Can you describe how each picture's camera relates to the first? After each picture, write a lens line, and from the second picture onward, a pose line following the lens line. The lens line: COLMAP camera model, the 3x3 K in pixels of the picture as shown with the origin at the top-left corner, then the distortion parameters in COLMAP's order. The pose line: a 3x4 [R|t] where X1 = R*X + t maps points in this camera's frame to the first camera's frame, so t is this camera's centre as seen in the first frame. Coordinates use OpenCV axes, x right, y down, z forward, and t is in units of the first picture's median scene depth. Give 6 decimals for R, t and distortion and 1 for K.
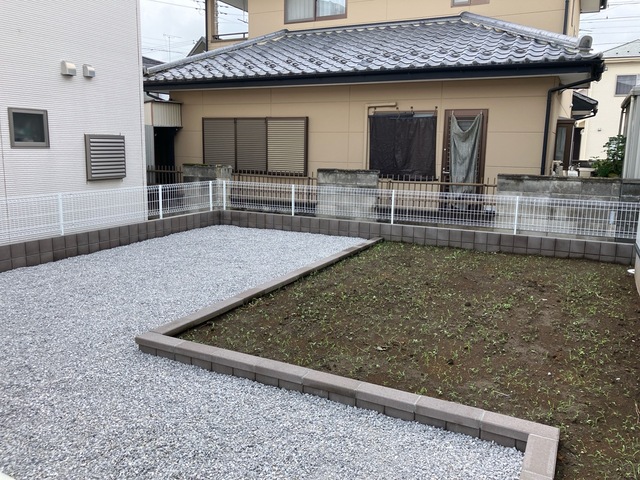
lens RADIAL K [[522.7, 0, 320.4], [0, 522.7, 236.3], [0, 0, 1]] dist [0.049902, -0.094636]
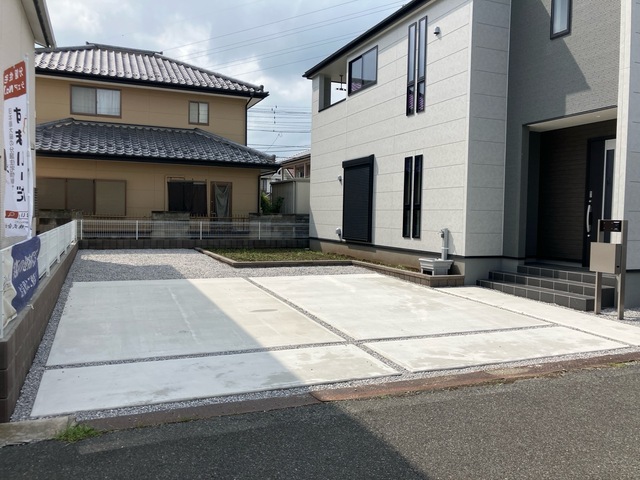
lens RADIAL K [[522.7, 0, 320.4], [0, 522.7, 236.3], [0, 0, 1]] dist [0.049902, -0.094636]
pose [[0.651483, -0.035690, 0.757823, -0.956148], [0.118815, 0.991367, -0.055454, 0.114300], [-0.749301, 0.126168, 0.650099, -0.529262]]
